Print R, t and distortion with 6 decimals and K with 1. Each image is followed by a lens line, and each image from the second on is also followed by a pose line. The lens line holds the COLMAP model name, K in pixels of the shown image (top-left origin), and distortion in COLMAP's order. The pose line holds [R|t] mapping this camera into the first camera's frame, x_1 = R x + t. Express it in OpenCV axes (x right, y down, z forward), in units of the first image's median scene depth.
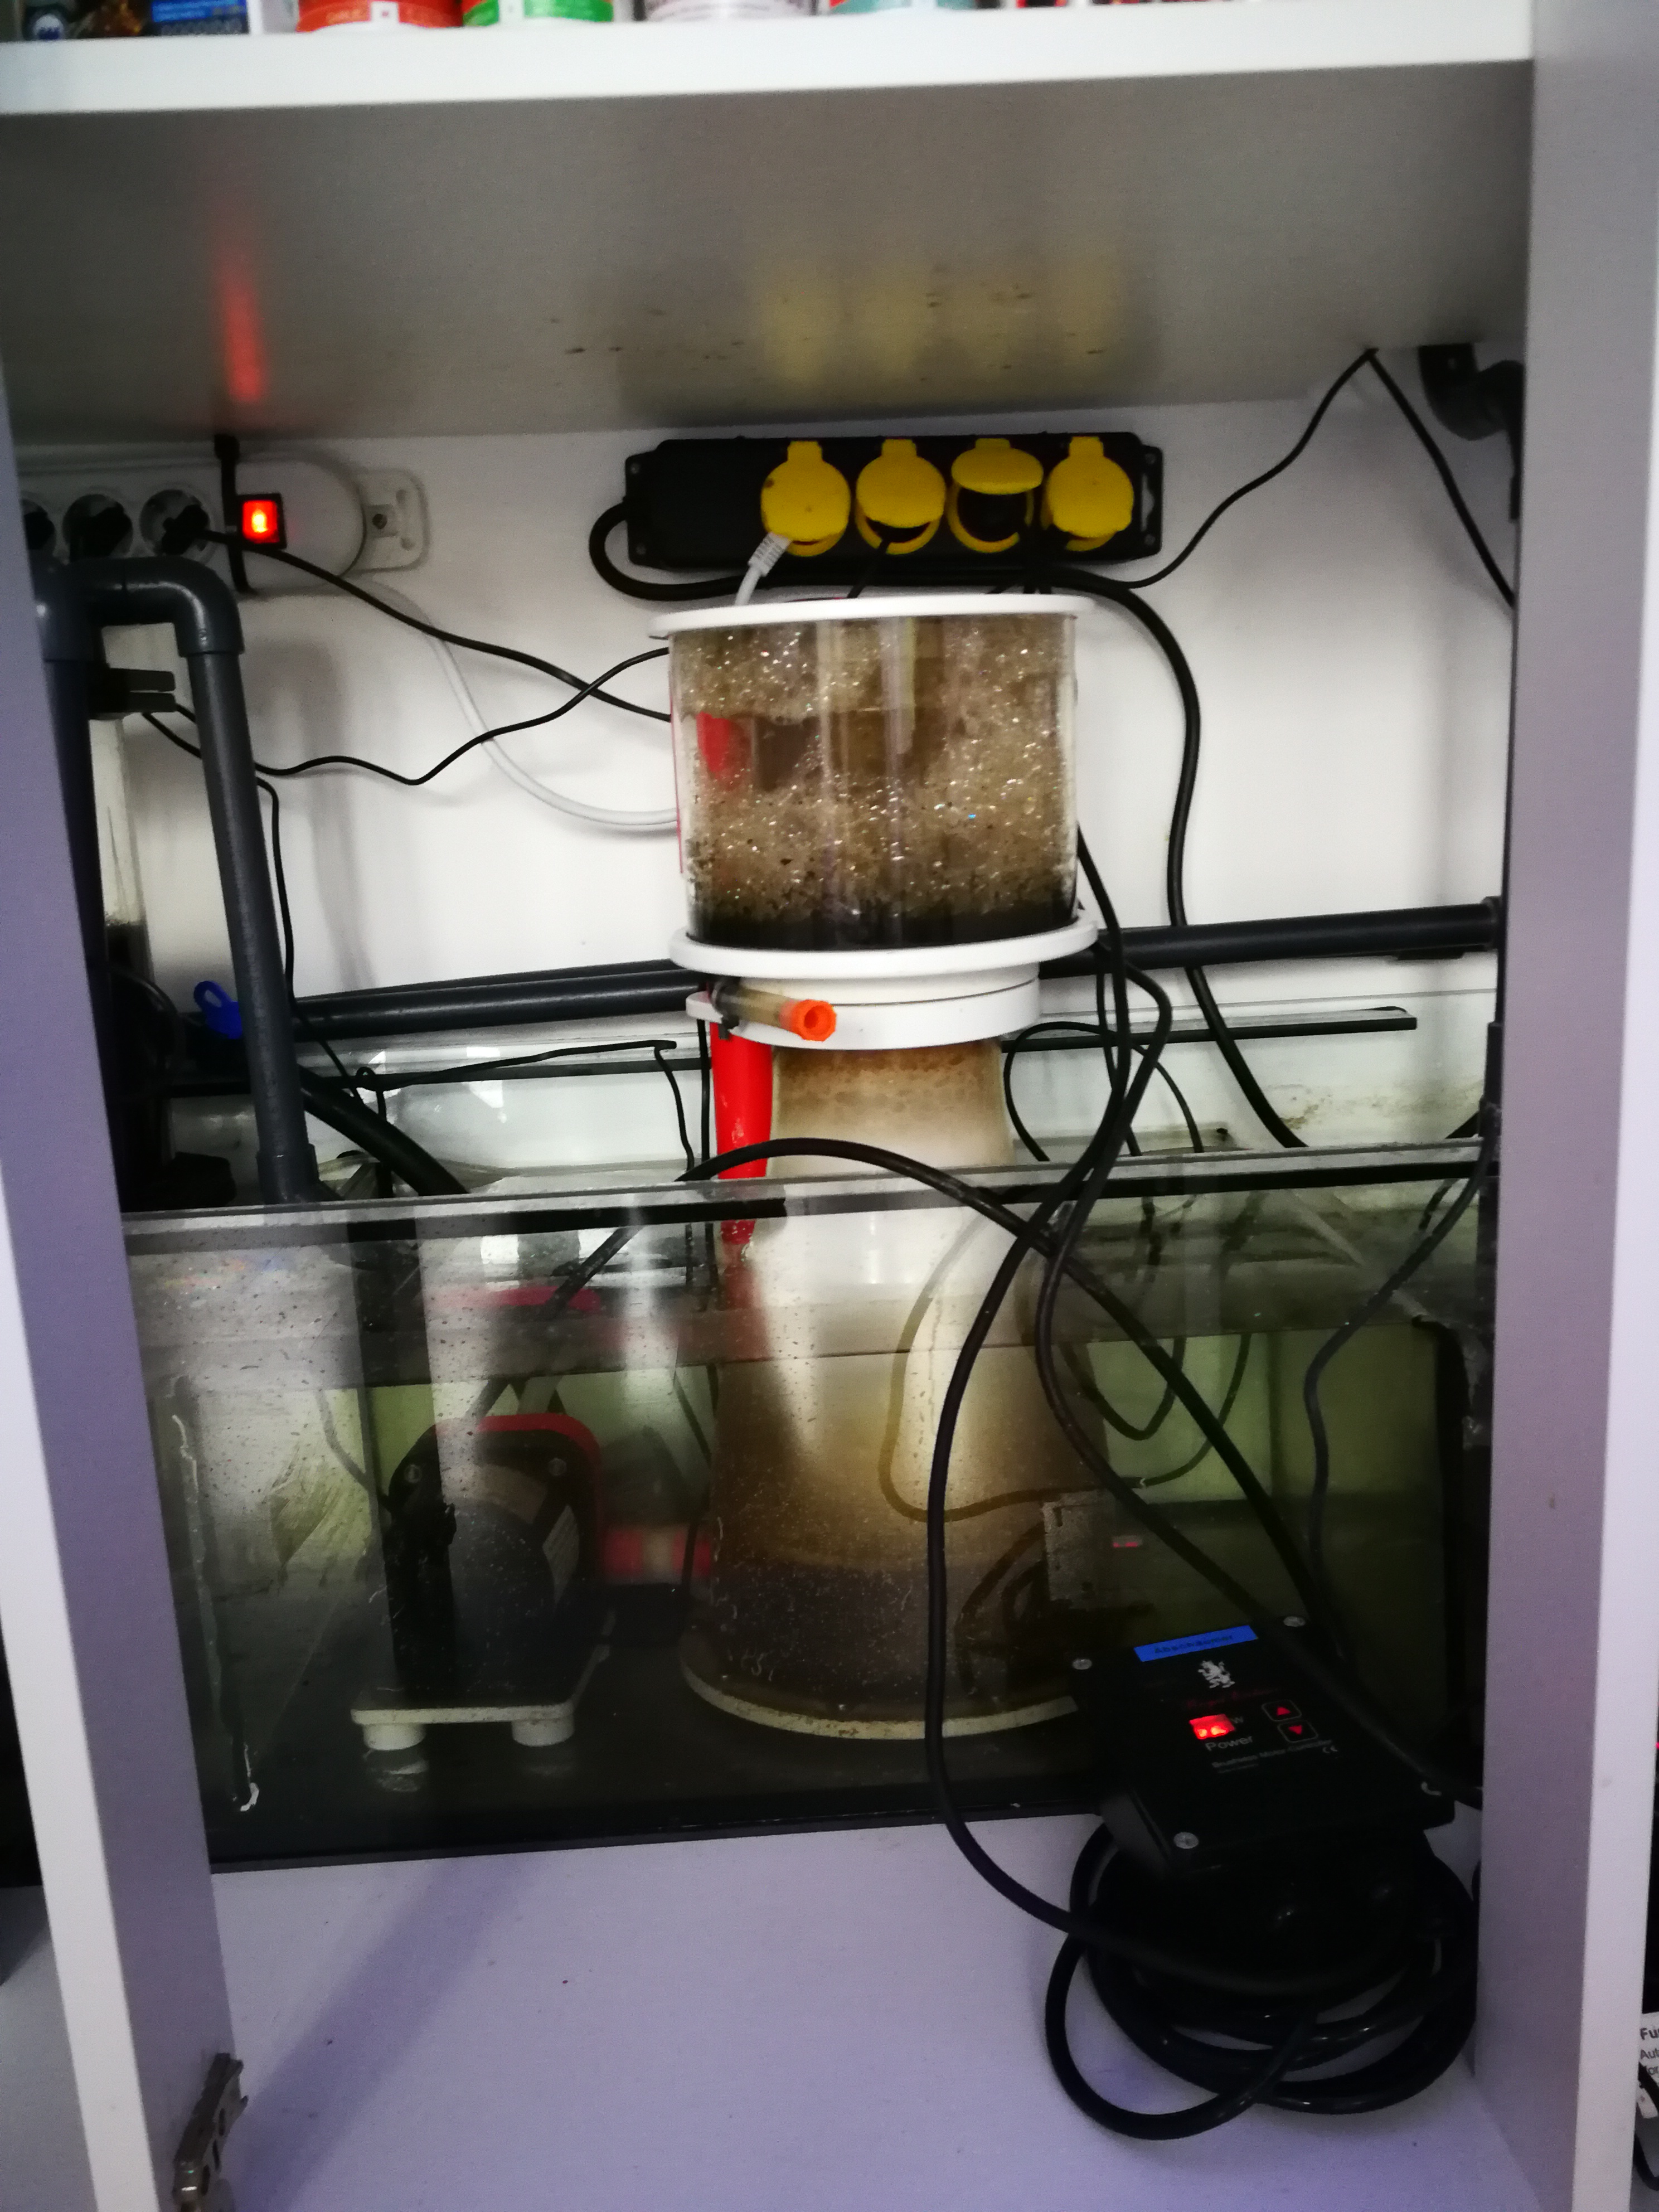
lens RADIAL K [[1815.6, 0, 834.6], [0, 1815.6, 1099.7], [0, 0, 1]] dist [0.045632, -0.021114]
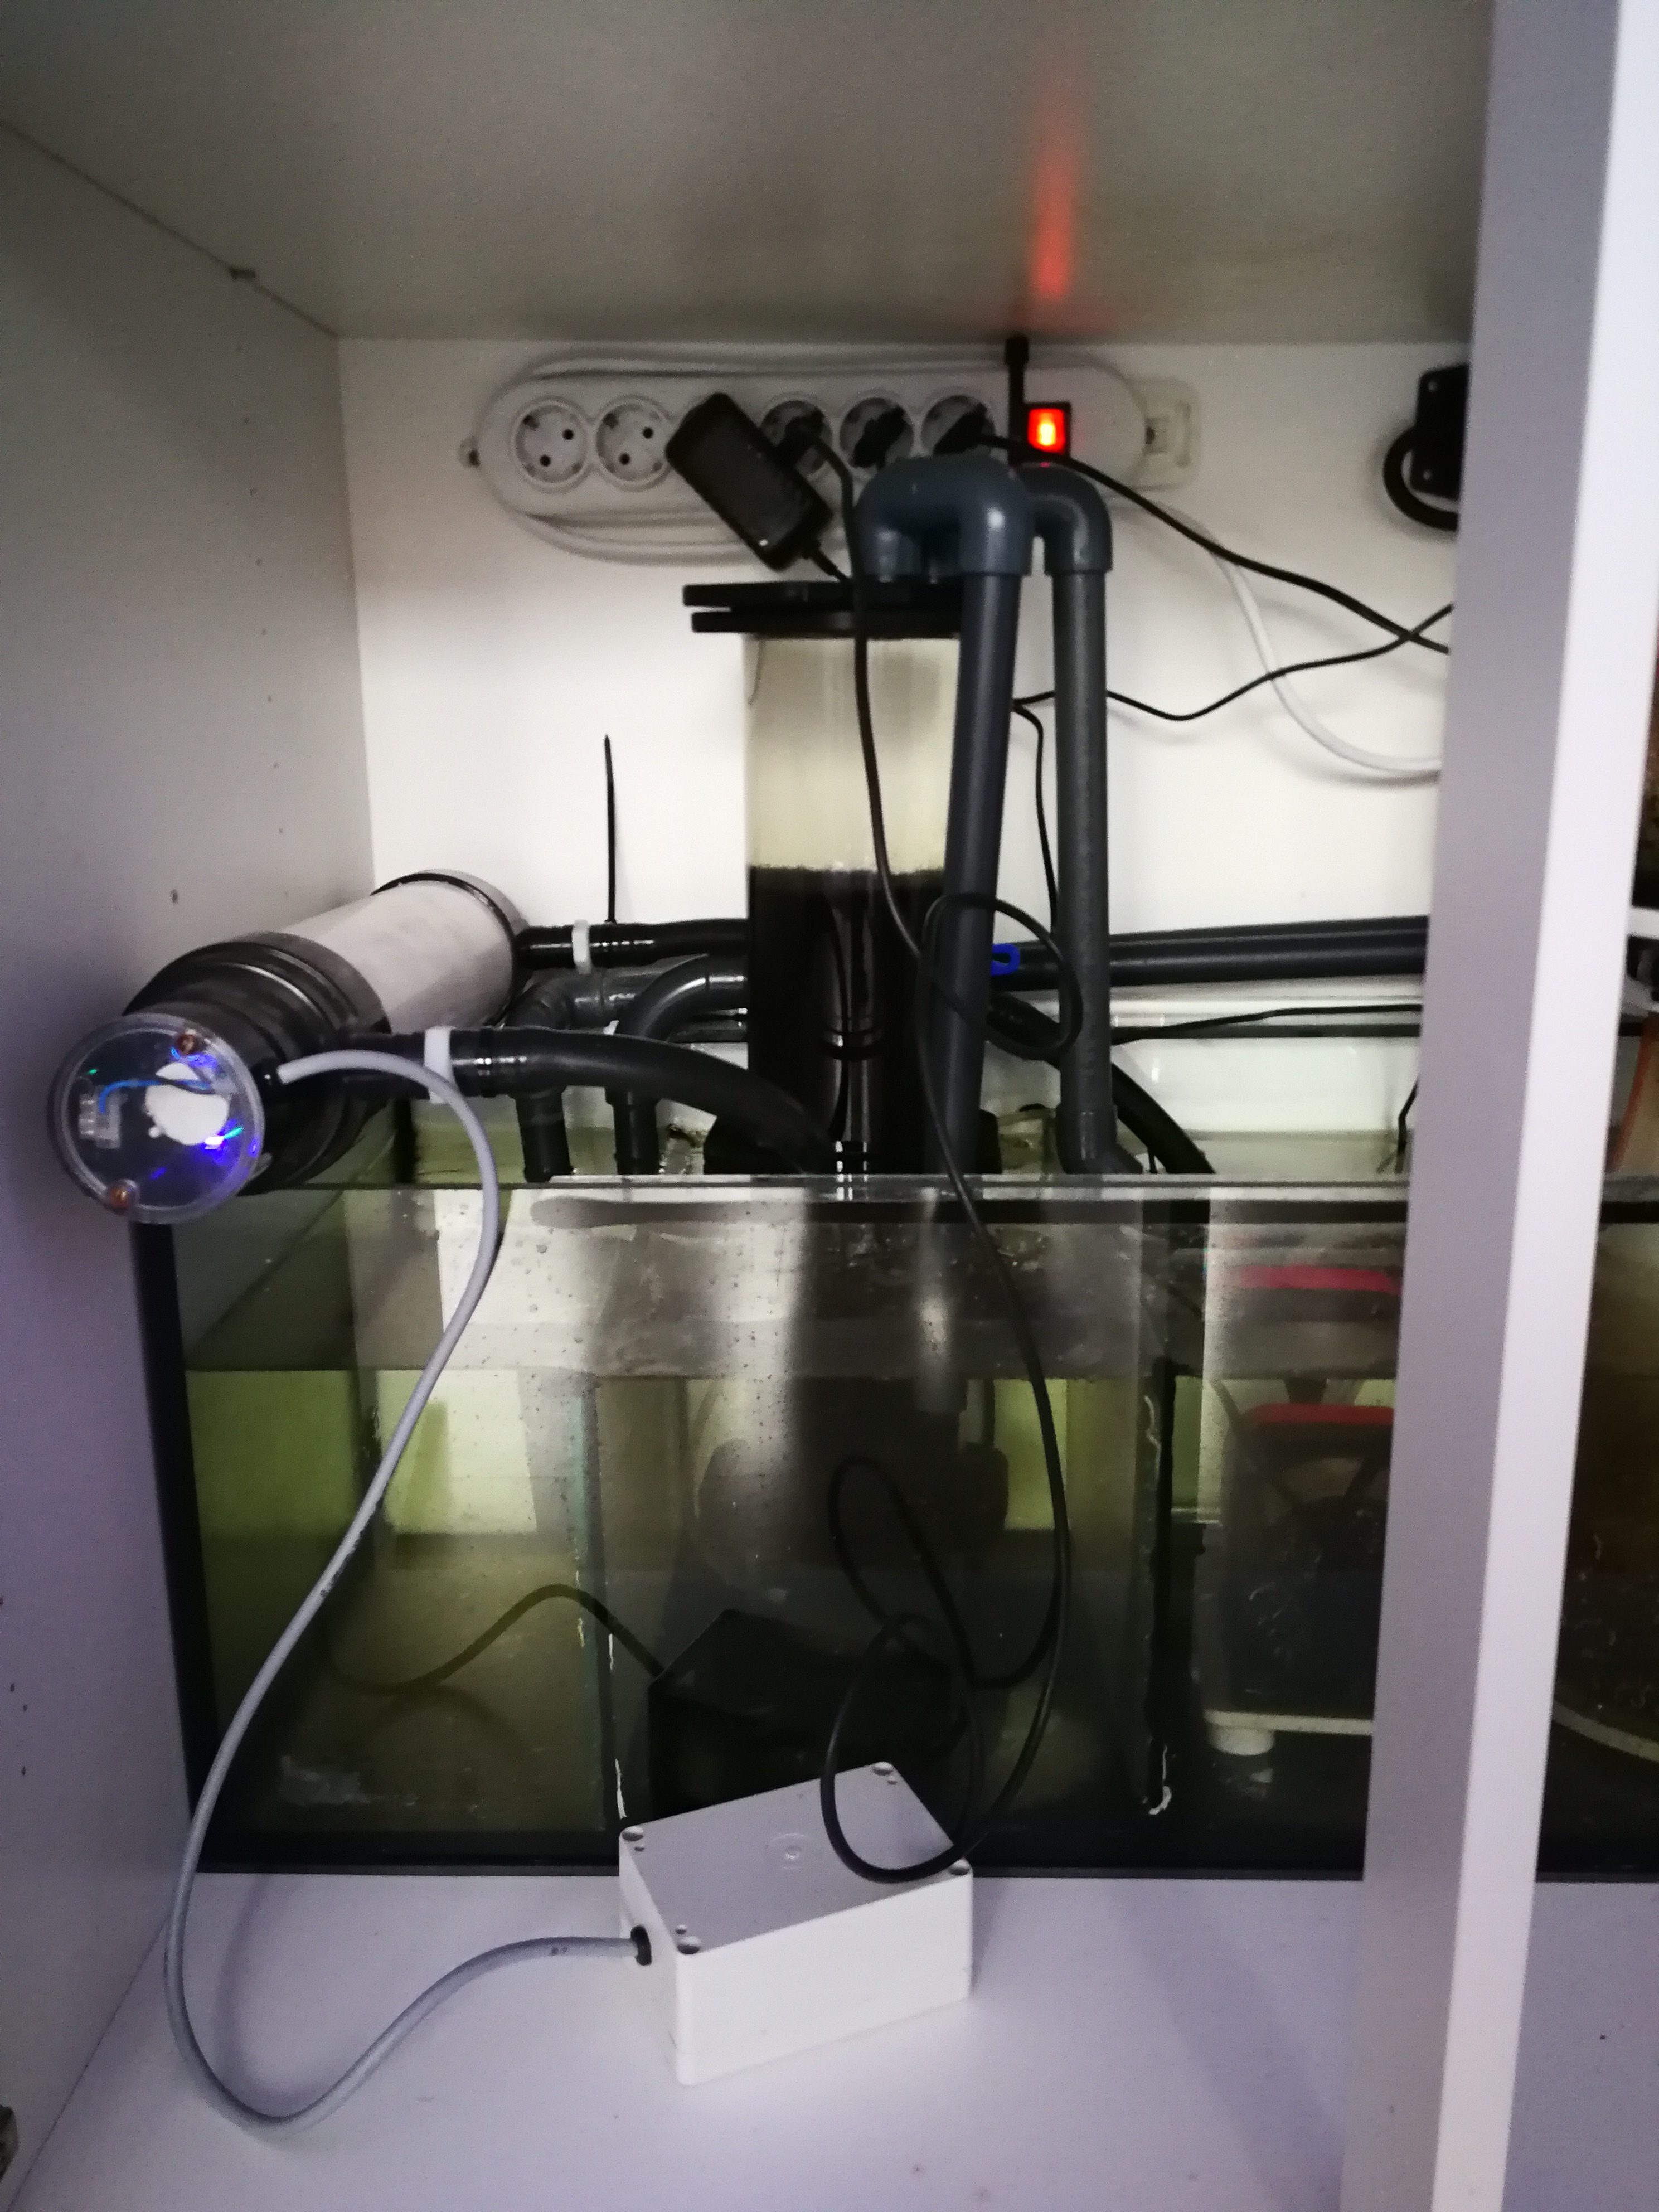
lens RADIAL K [[1815.6, 0, 833.6], [0, 1815.6, 1097.1], [0, 0, 1]] dist [0.045632, -0.021114]
pose [[0.997777, 0.052749, -0.040723, -0.381983], [-0.051433, 0.998141, 0.032702, -0.001534], [0.042372, -0.030535, 0.998635, 0.055094]]
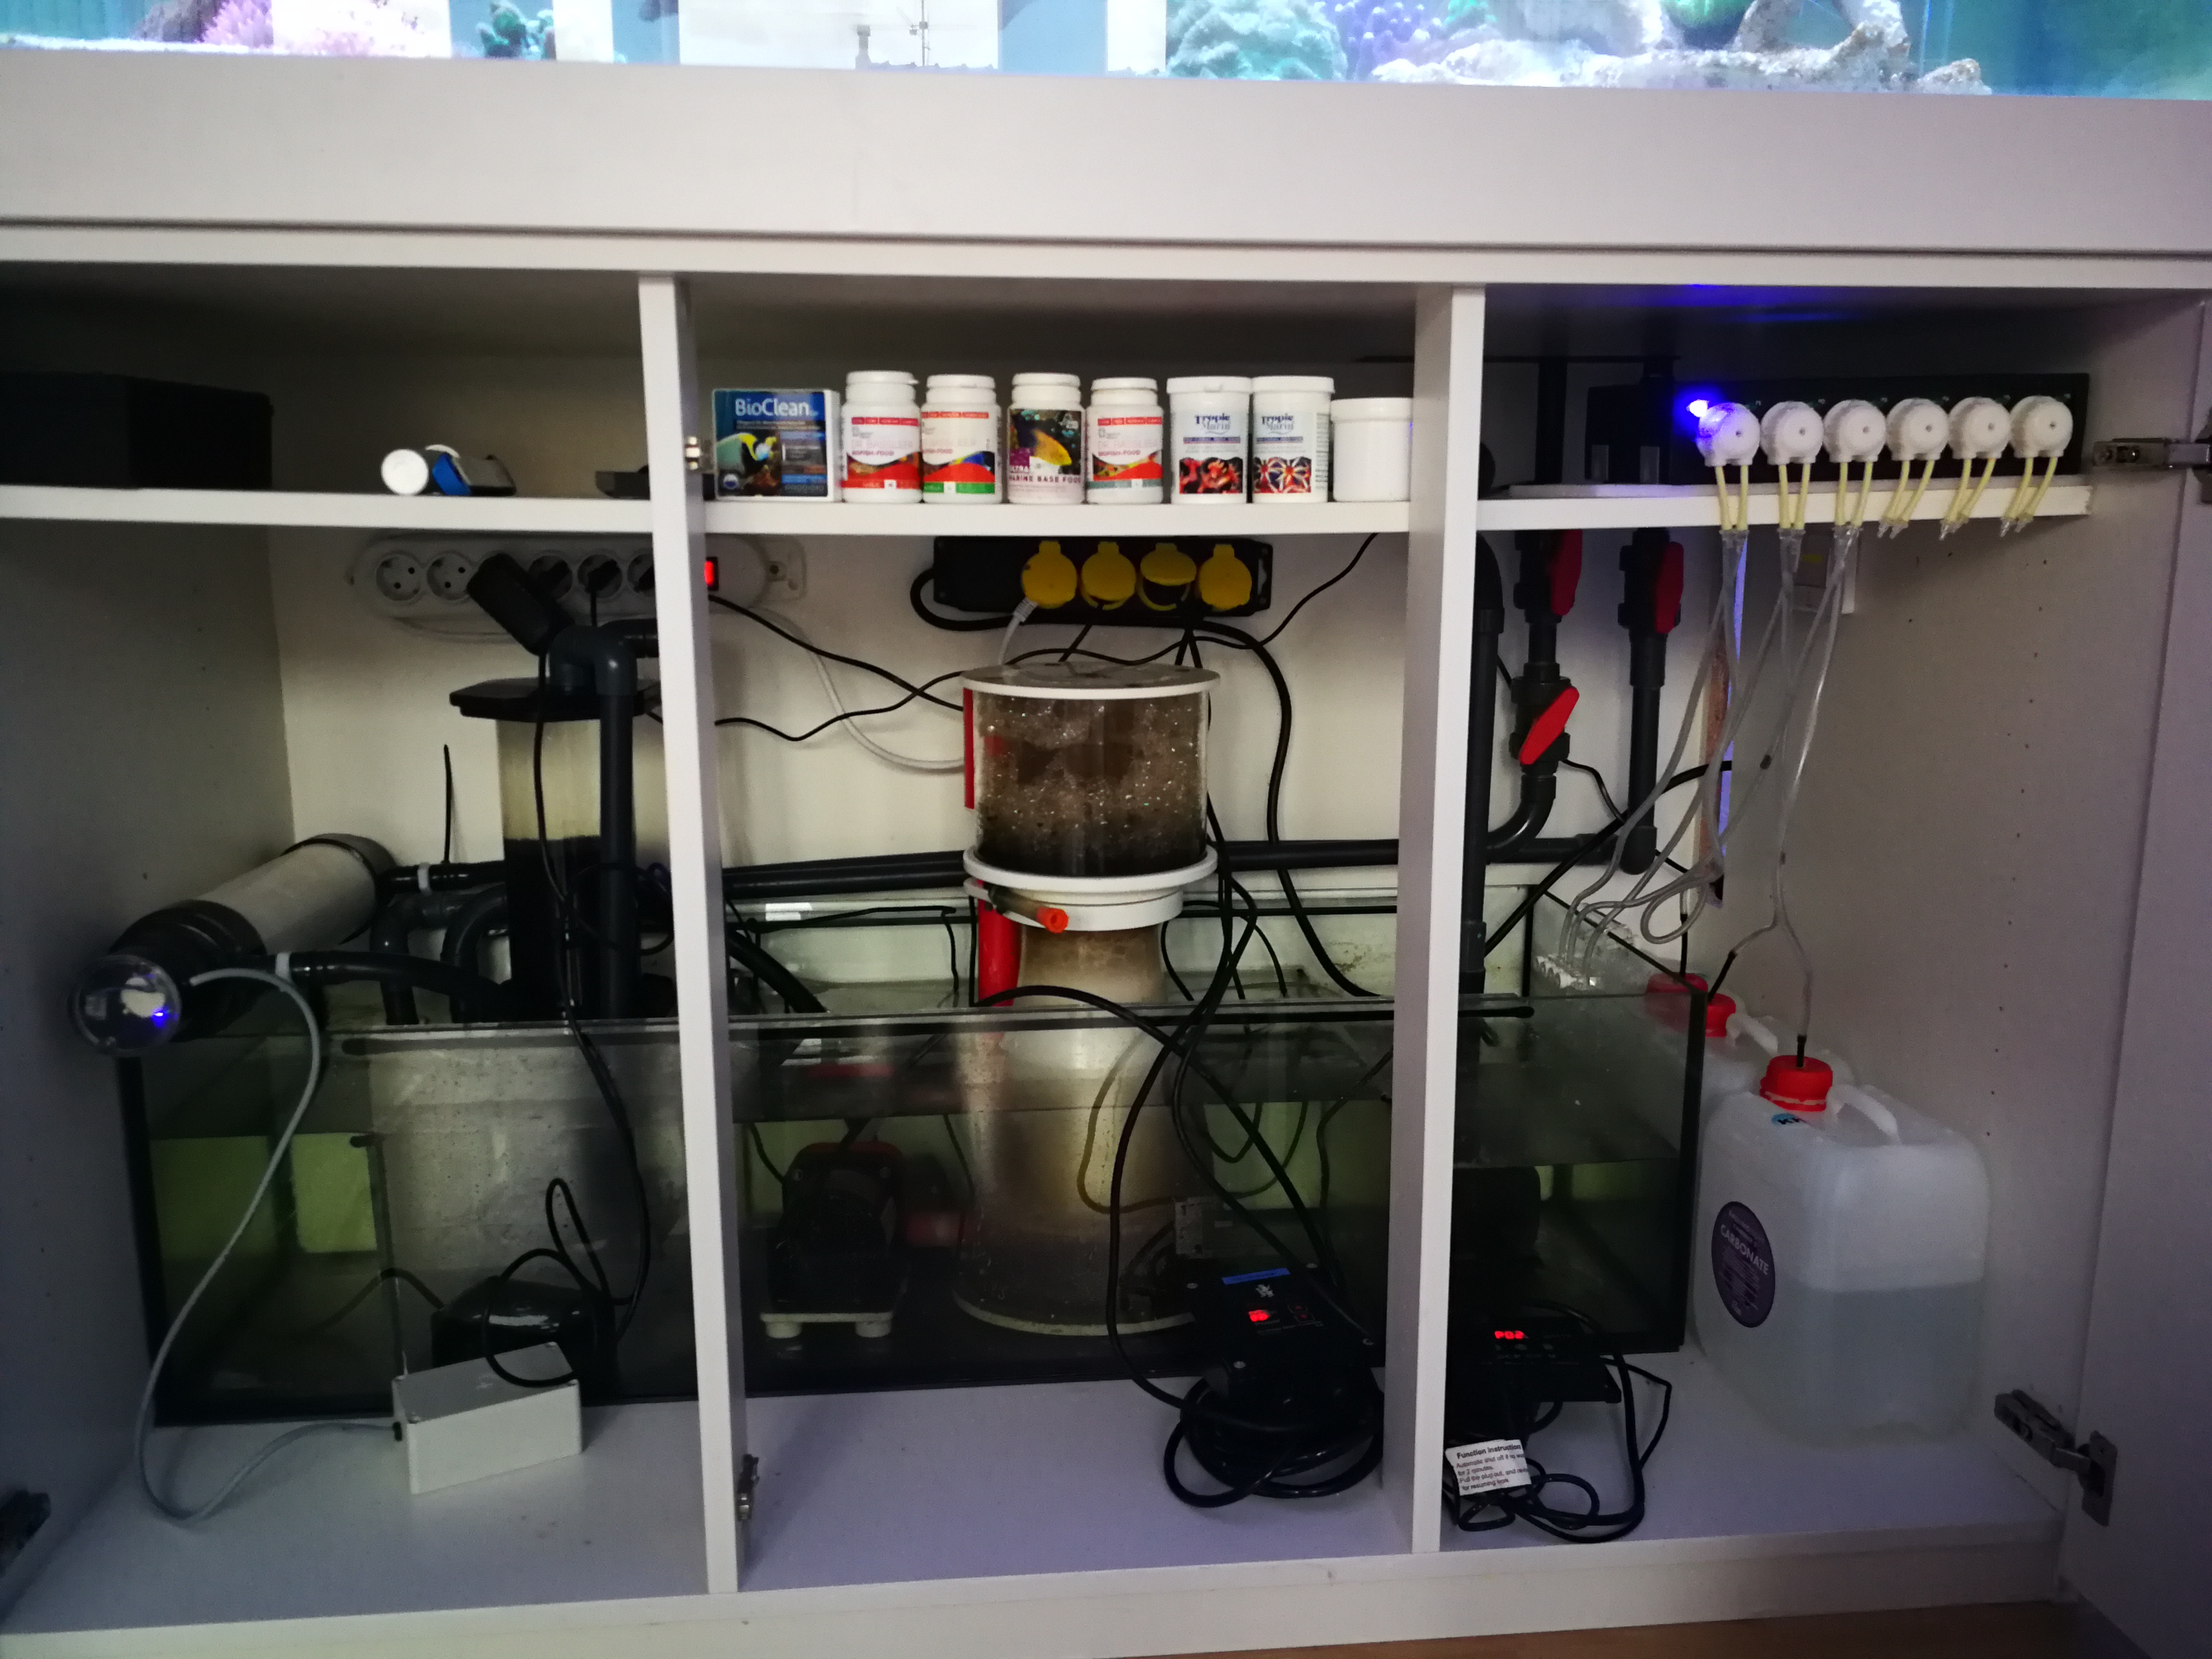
lens RADIAL K [[1815.6, 0, 1112.2], [0, 1815.6, 824.0], [0, 0, 1]] dist [0.045632, -0.021114]
pose [[0.997343, 0.034980, 0.063897, -0.056770], [-0.033694, 0.999210, -0.021092, -0.080302], [-0.064584, 0.018883, 0.997734, -0.616537]]
